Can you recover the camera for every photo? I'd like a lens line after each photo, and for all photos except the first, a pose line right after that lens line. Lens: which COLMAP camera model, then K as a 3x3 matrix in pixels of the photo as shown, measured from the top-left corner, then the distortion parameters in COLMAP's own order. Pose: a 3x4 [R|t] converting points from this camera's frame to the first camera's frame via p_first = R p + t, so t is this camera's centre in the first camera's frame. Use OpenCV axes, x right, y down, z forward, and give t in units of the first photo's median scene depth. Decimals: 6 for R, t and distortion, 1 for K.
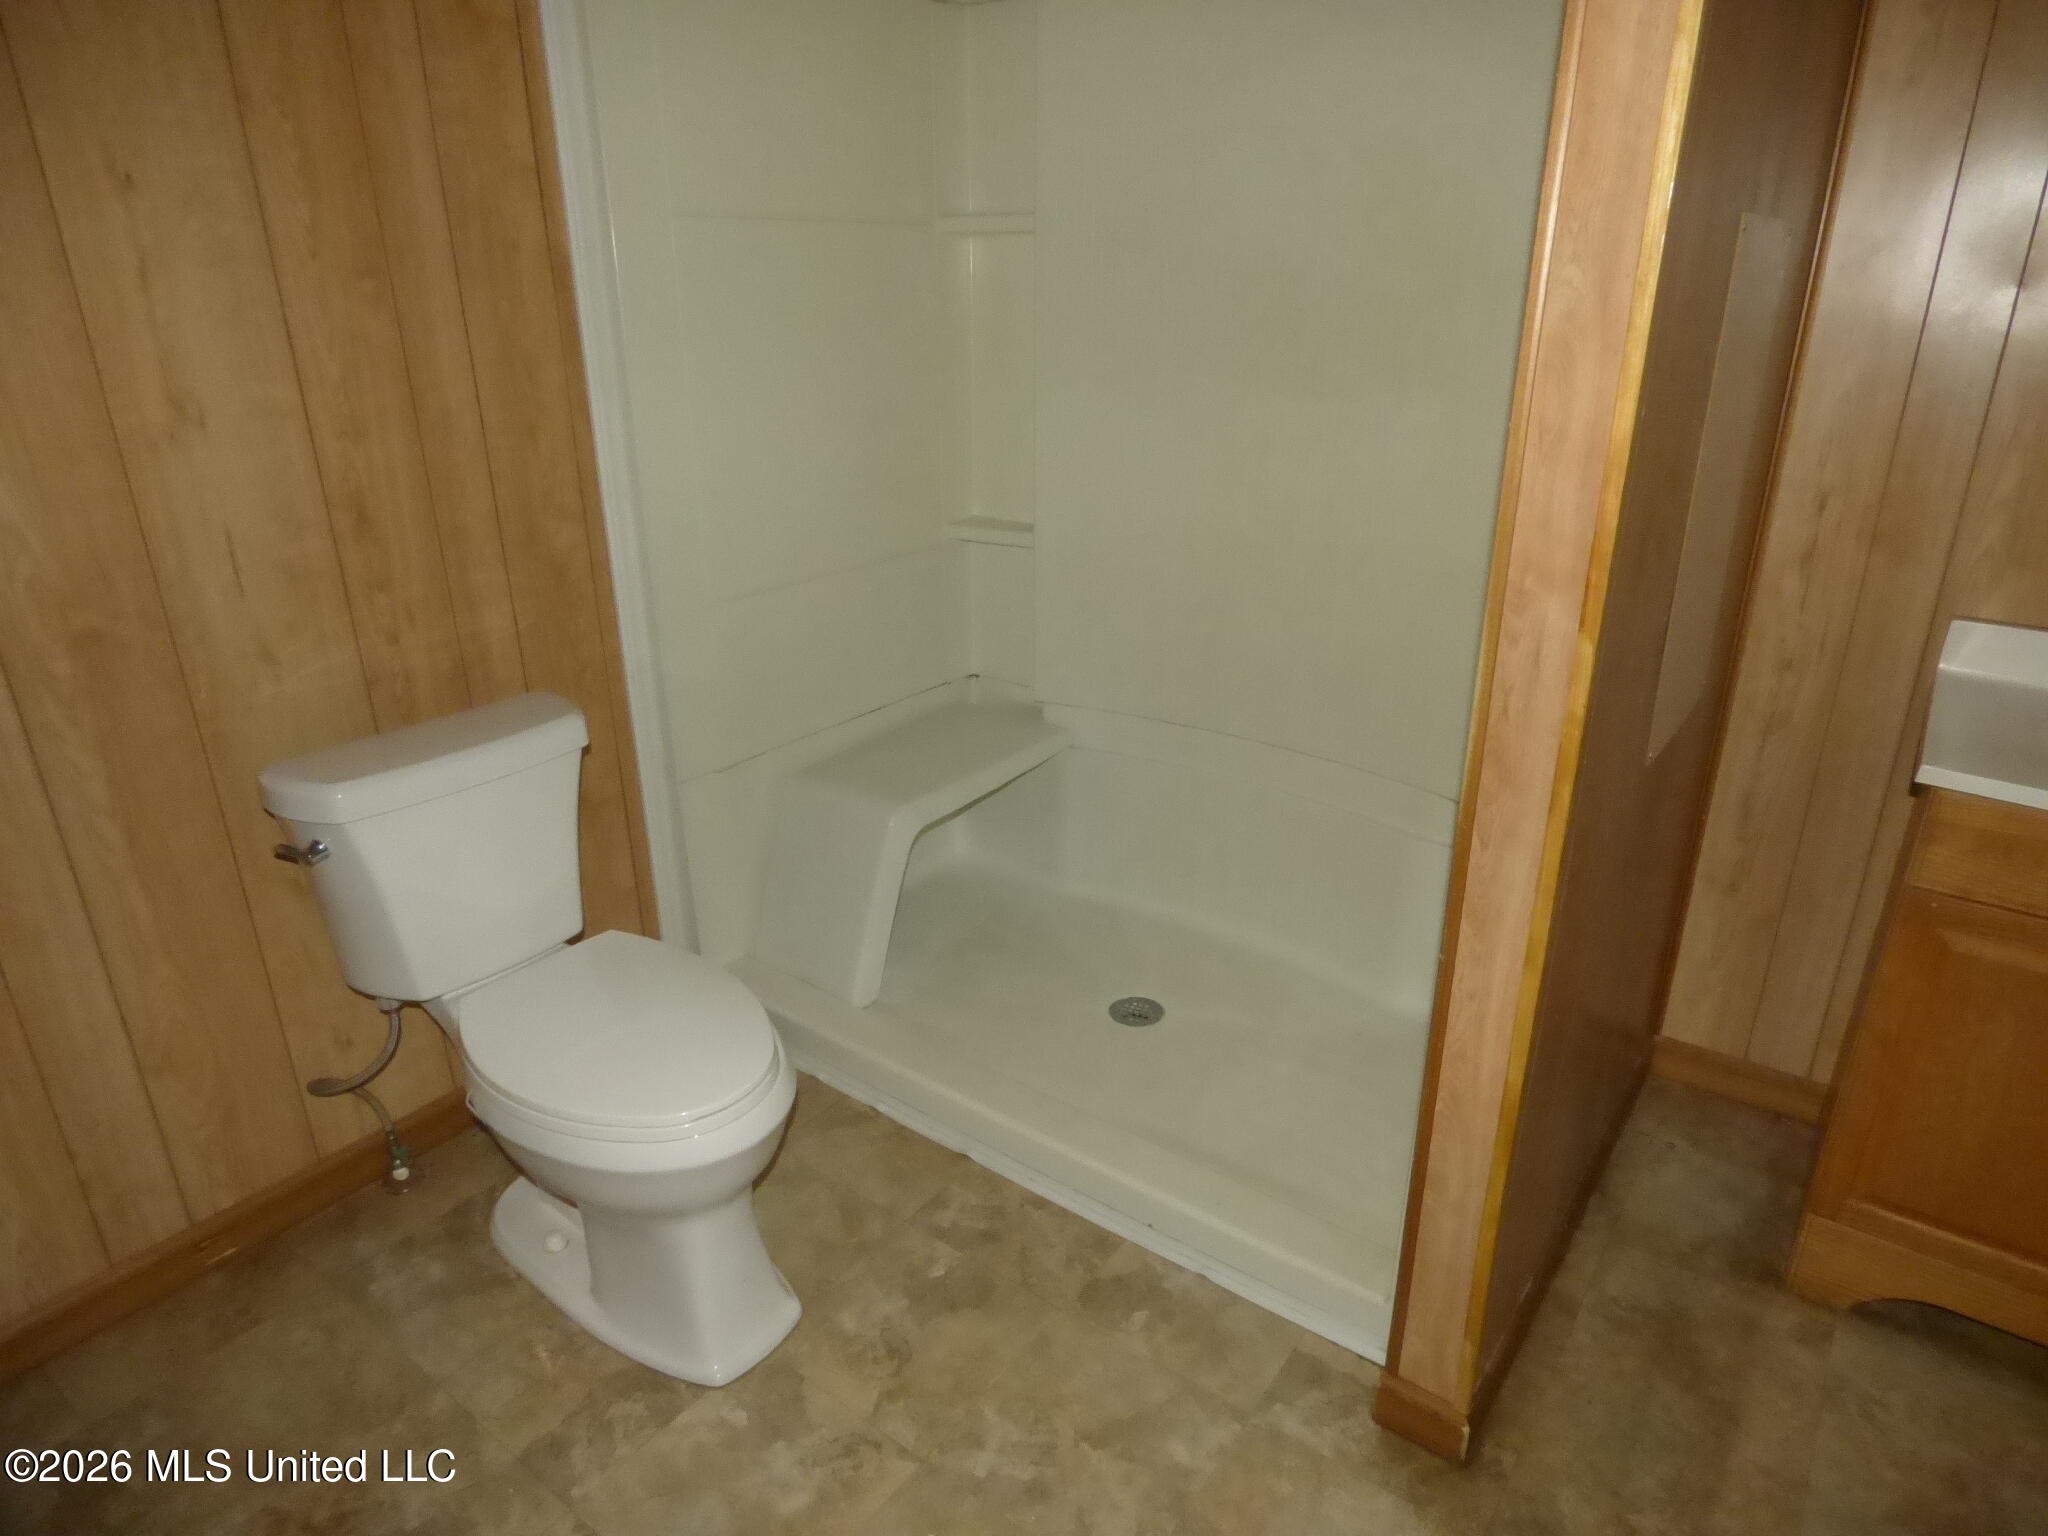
lens RADIAL K [[1245.4, 0, 1024.0], [0, 1245.4, 768.0], [0, 0, 1]] dist [-0.030438, 0.021217]
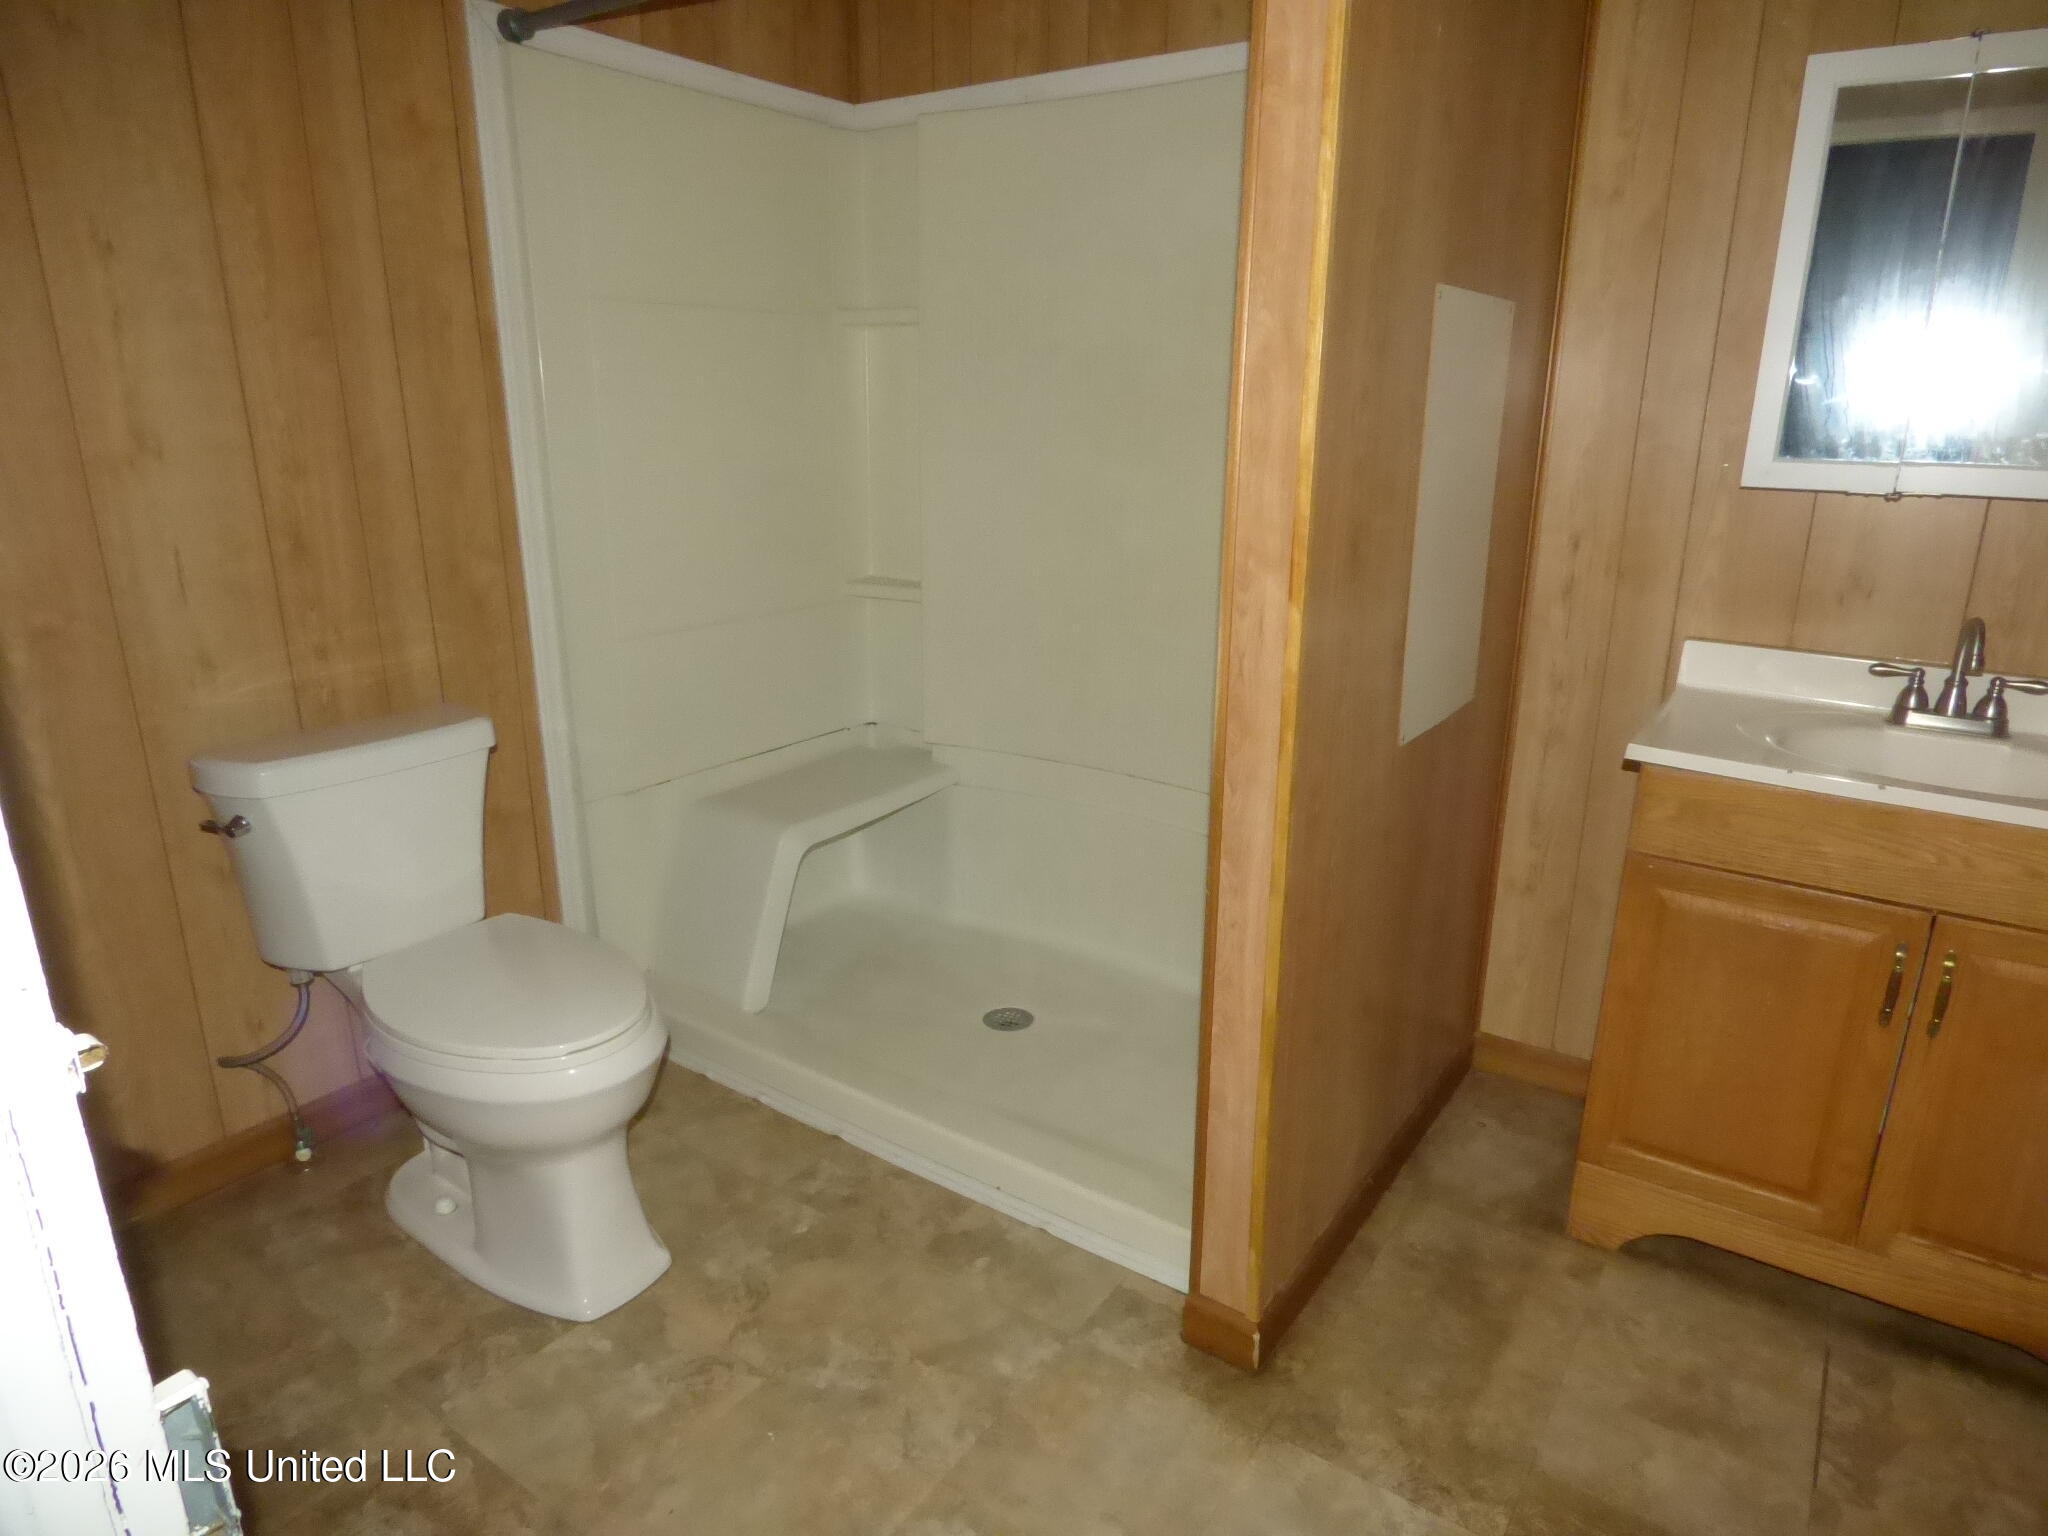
lens RADIAL K [[1242.7, 0, 1016.4], [0, 1242.7, 767.0], [0, 0, 1]] dist [-0.003710, 0.001327]
pose [[0.999530, 0.003311, 0.030473, 0.090198], [-0.000452, 0.995633, -0.093357, 0.110006], [-0.030650, 0.093299, 0.995166, -0.136578]]
